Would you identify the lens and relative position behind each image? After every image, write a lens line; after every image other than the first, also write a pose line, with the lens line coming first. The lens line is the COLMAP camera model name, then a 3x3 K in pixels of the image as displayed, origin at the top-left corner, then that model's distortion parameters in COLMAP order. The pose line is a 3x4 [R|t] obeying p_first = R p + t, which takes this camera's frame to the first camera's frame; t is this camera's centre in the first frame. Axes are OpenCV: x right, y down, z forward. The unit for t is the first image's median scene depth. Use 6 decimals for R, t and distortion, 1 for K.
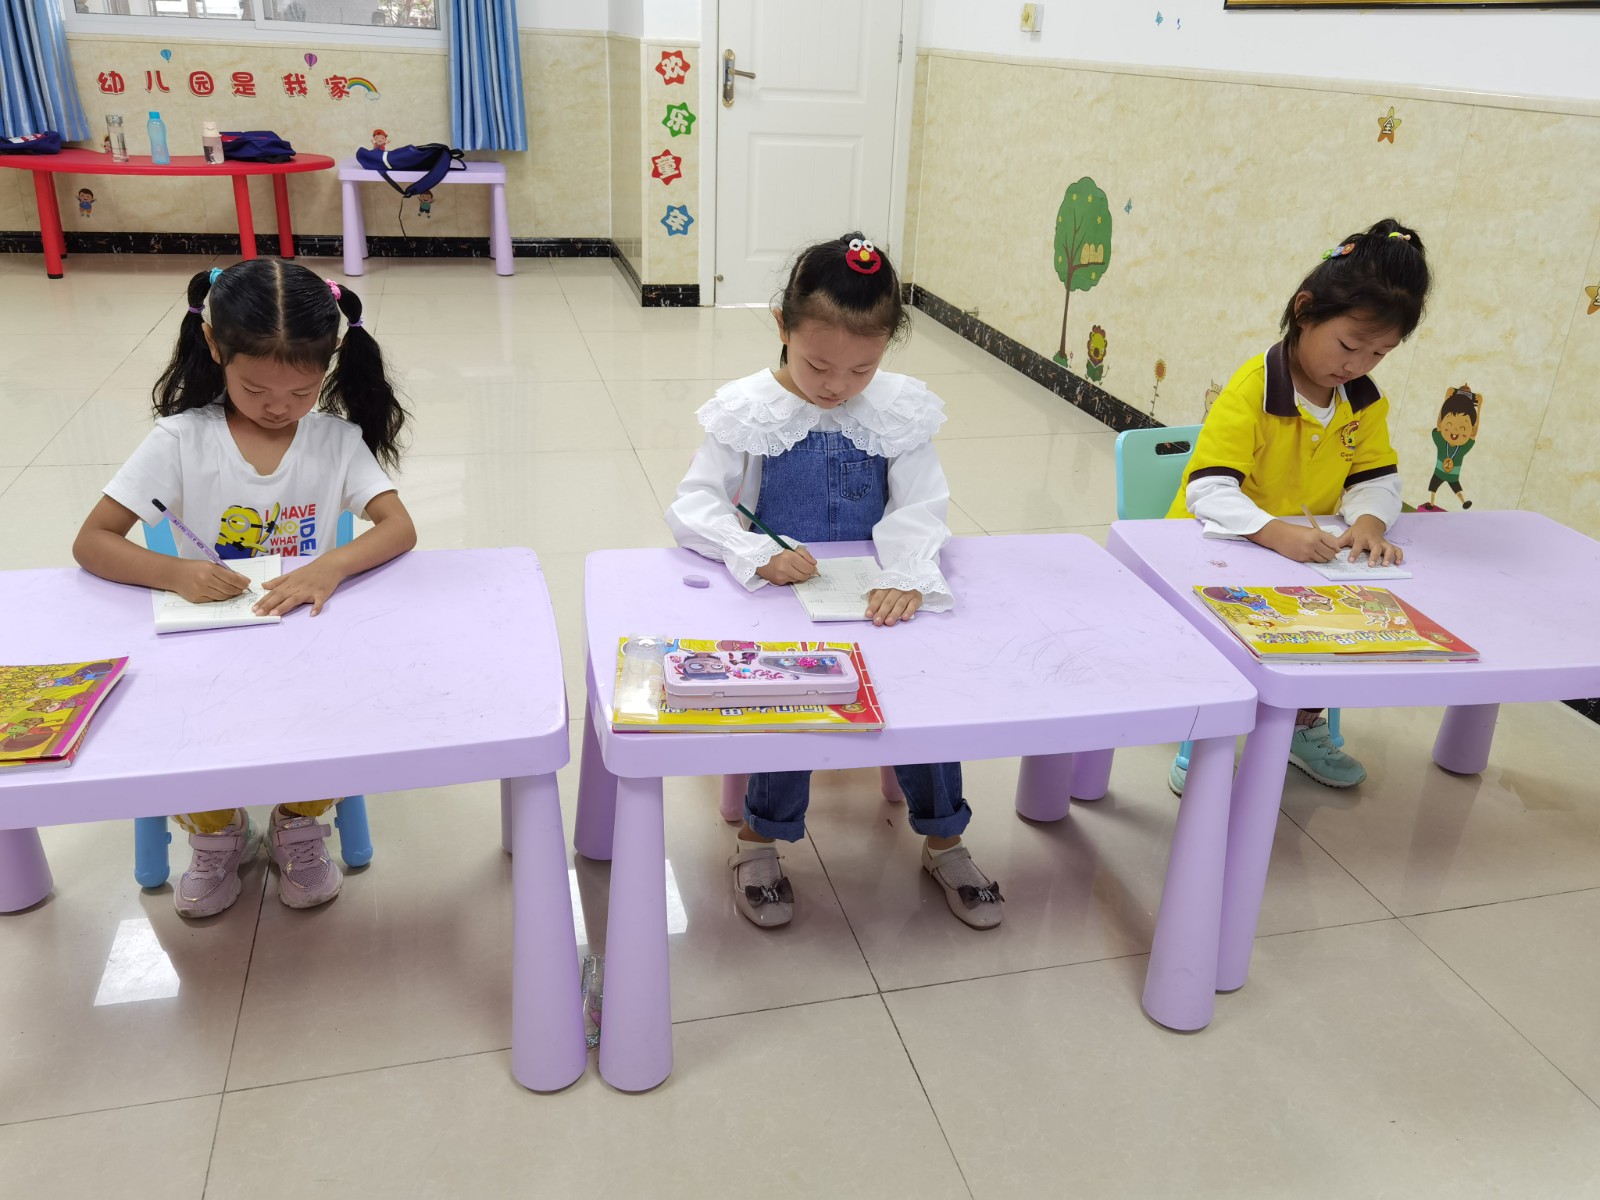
lens RADIAL K [[1255.5, 0, 802.1], [0, 1255.5, 596.8], [0, 0, 1]] dist [-0.001609, -0.012127]
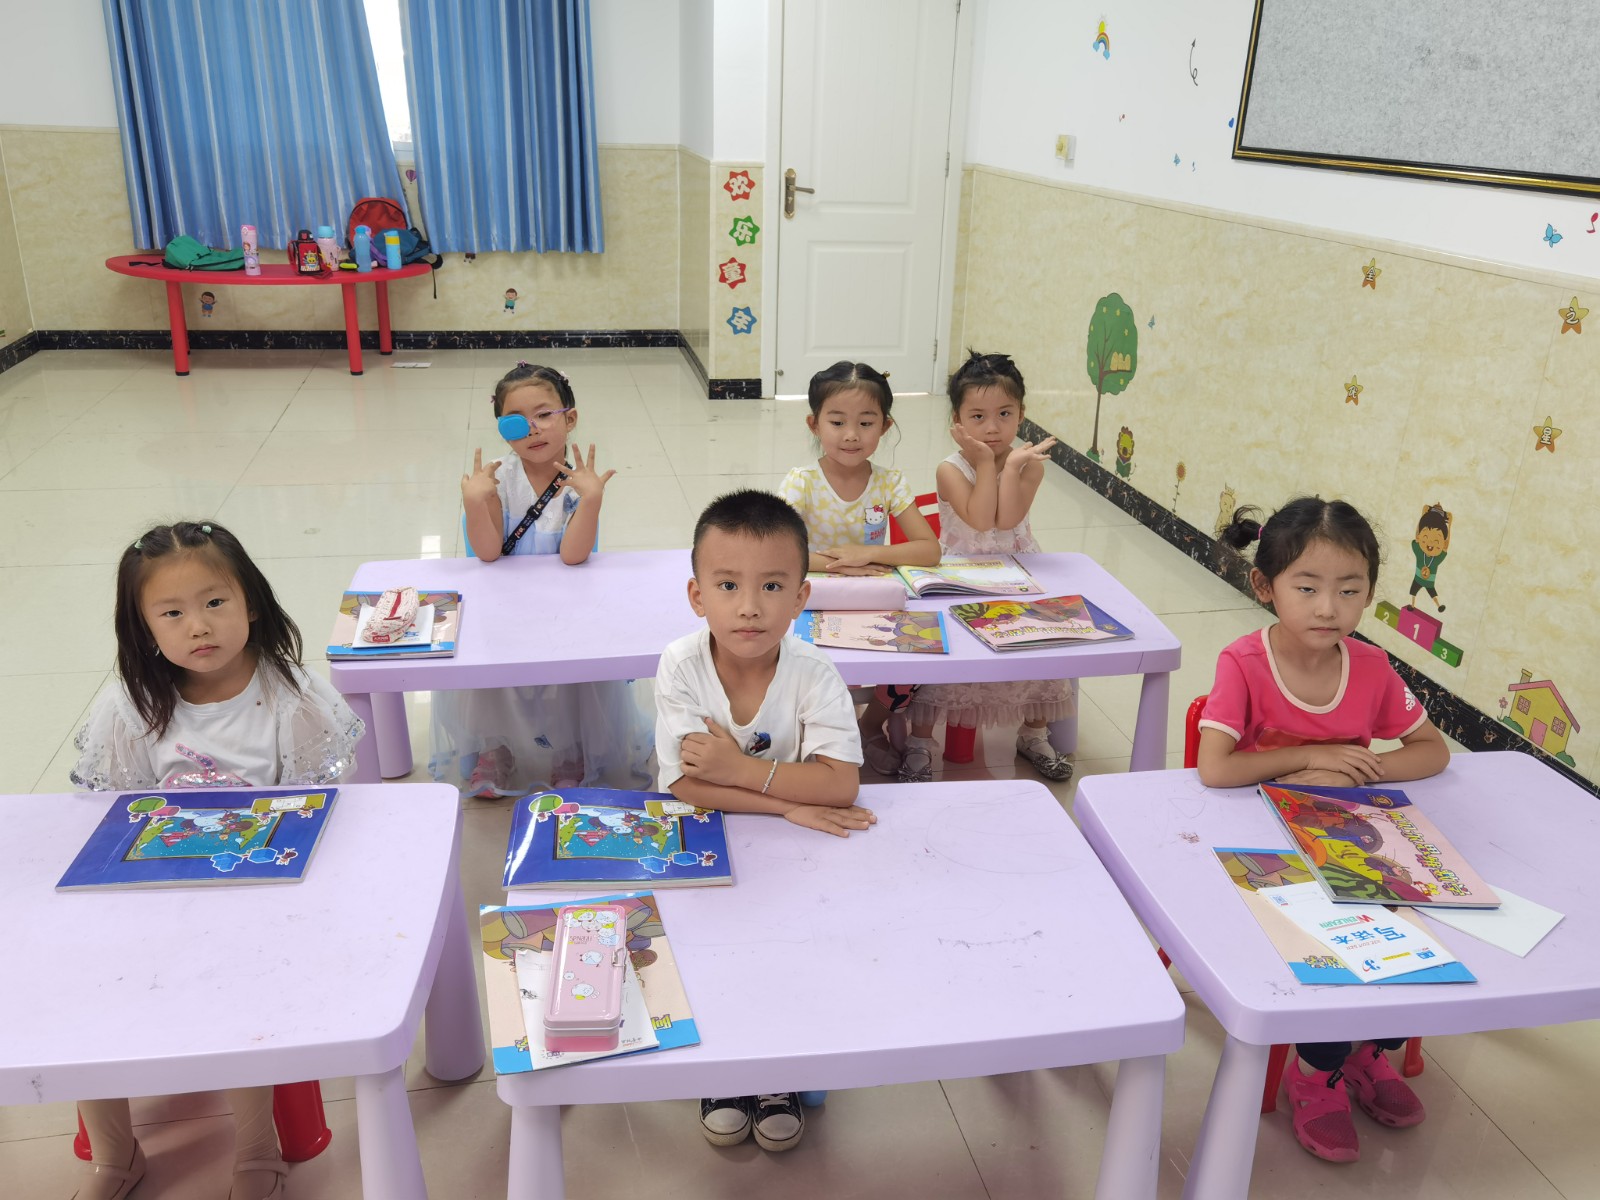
lens RADIAL K [[1255.5, 0, 796.2], [0, 1255.5, 604.8], [0, 0, 1]] dist [-0.001609, -0.012127]
pose [[0.998859, 0.004511, -0.047550, 0.000987], [-0.006081, 0.999439, -0.032931, -0.022682], [0.047375, 0.033182, 0.998326, -0.100495]]
